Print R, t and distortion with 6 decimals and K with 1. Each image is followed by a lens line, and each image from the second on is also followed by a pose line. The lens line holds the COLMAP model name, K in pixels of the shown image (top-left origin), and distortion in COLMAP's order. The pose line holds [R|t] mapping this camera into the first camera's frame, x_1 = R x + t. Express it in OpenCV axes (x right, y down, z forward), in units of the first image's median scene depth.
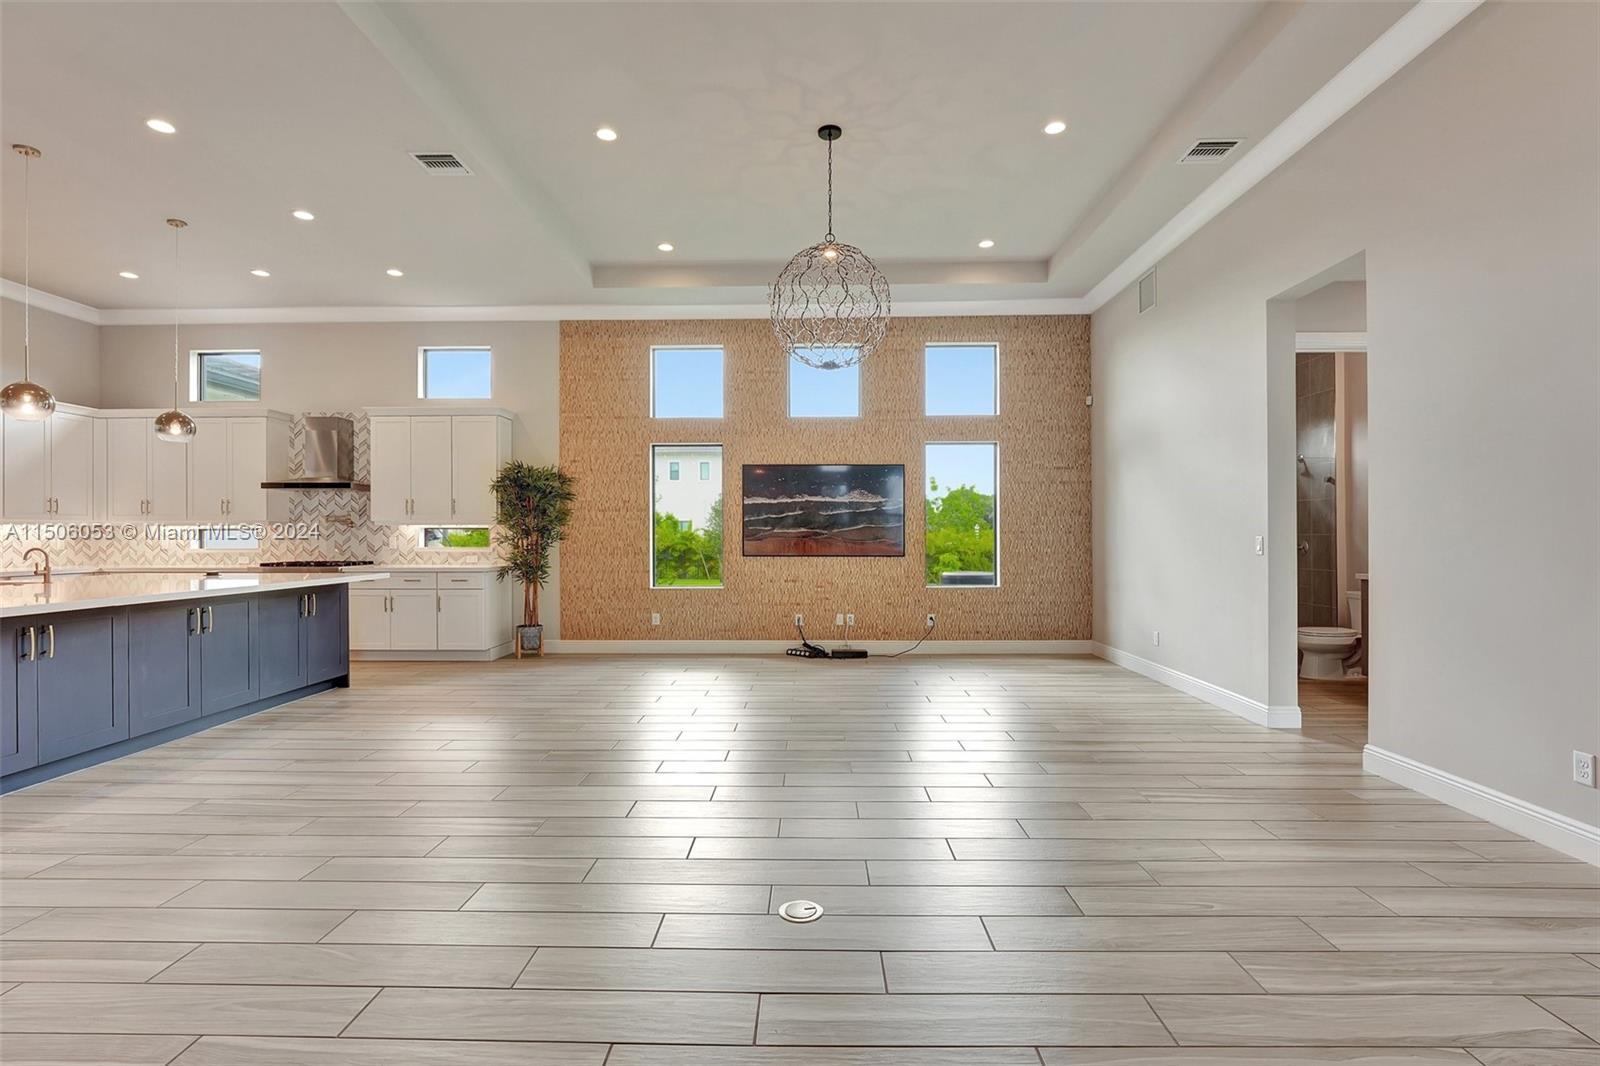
lens RADIAL K [[748.8, 0, 764.7], [0, 748.8, 534.9], [0, 0, 1]] dist [-0.012701, 0.001762]
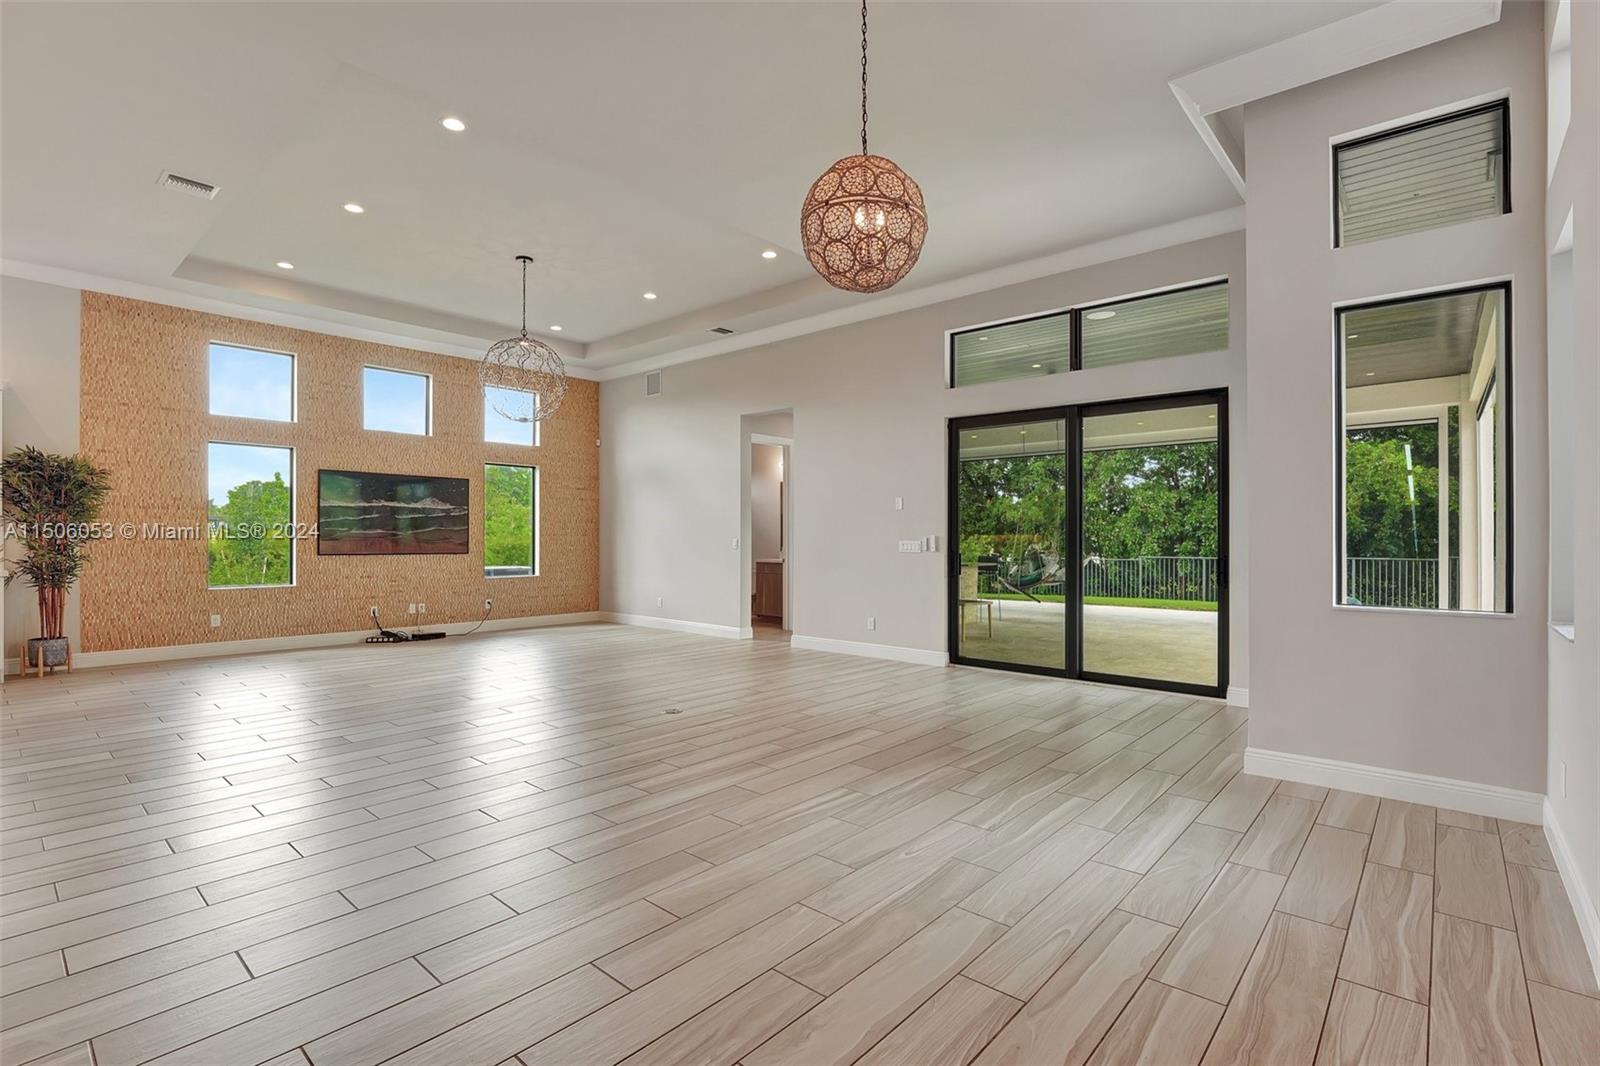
lens RADIAL K [[748.8, 0, 769.2], [0, 748.8, 528.9], [0, 0, 1]] dist [-0.012701, 0.001762]
pose [[0.669838, 0.013816, 0.742379, -0.391998], [-0.005279, 0.999890, -0.013845, 0.002499], [-0.742488, 0.005355, 0.669838, -0.191519]]
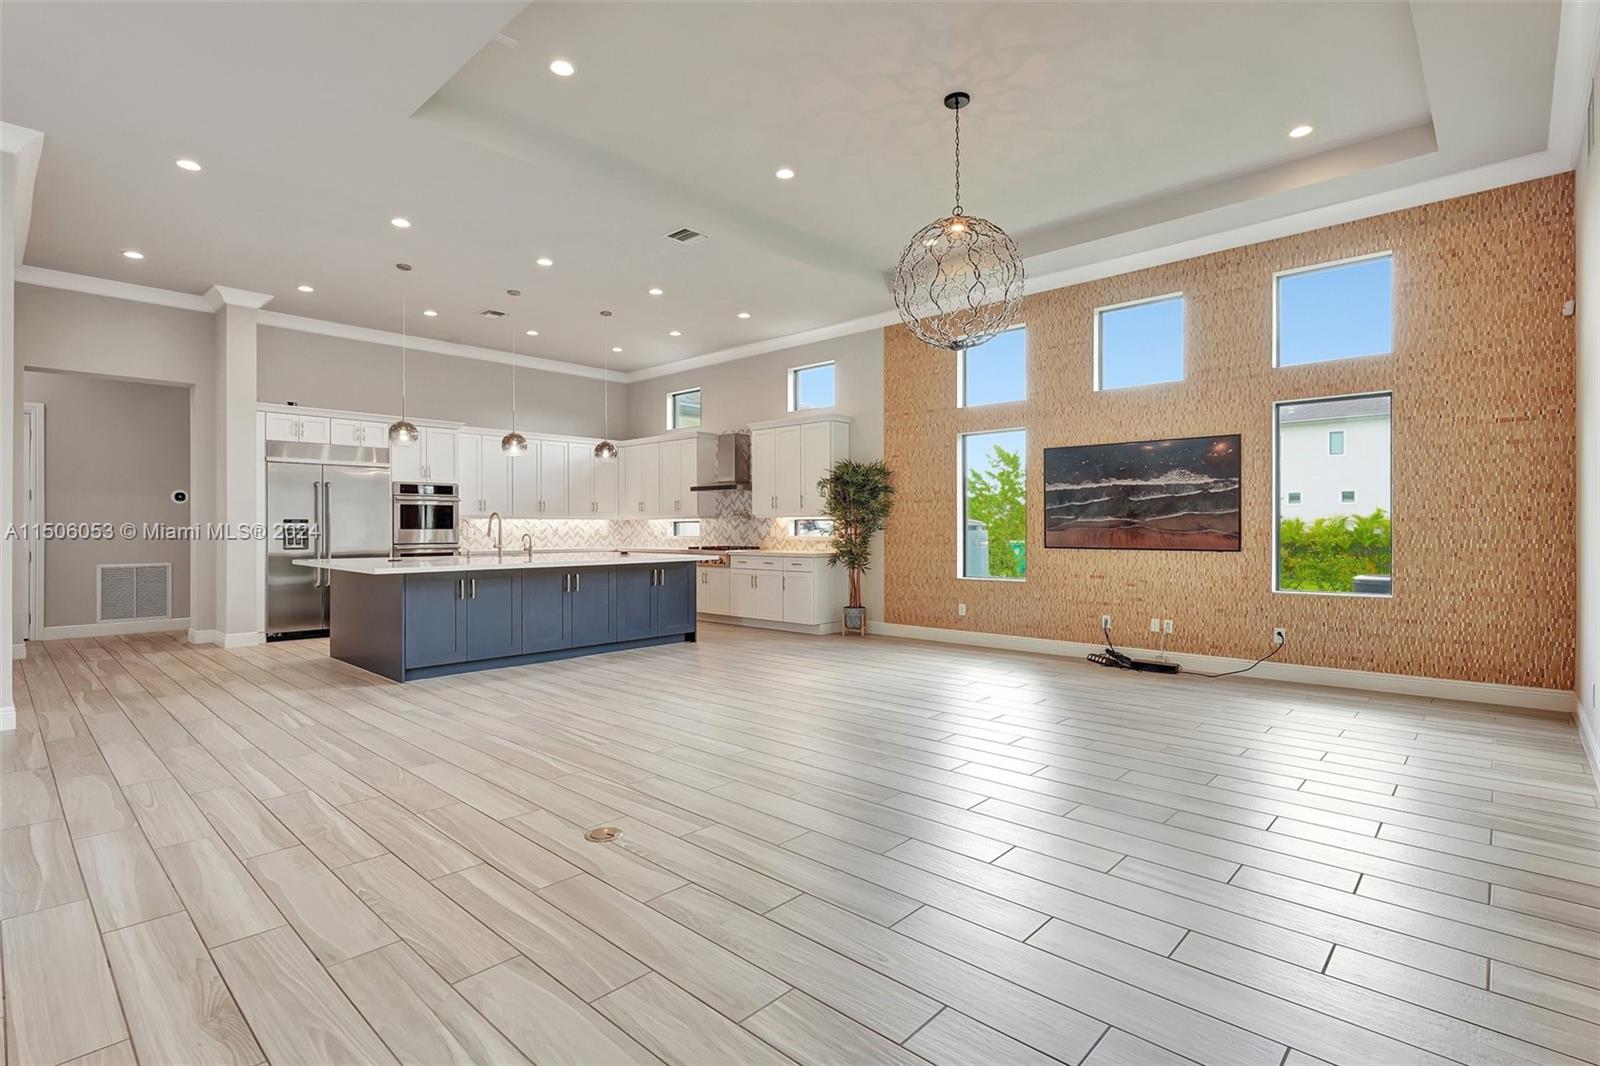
lens RADIAL K [[748.8, 0, 769.7], [0, 748.8, 520.5], [0, 0, 1]] dist [-0.012701, 0.001762]
pose [[0.745496, -0.006909, -0.666475, 0.336287], [0.002158, 0.999966, -0.007953, 0.001584], [0.666507, 0.004491, 0.745485, 0.086894]]
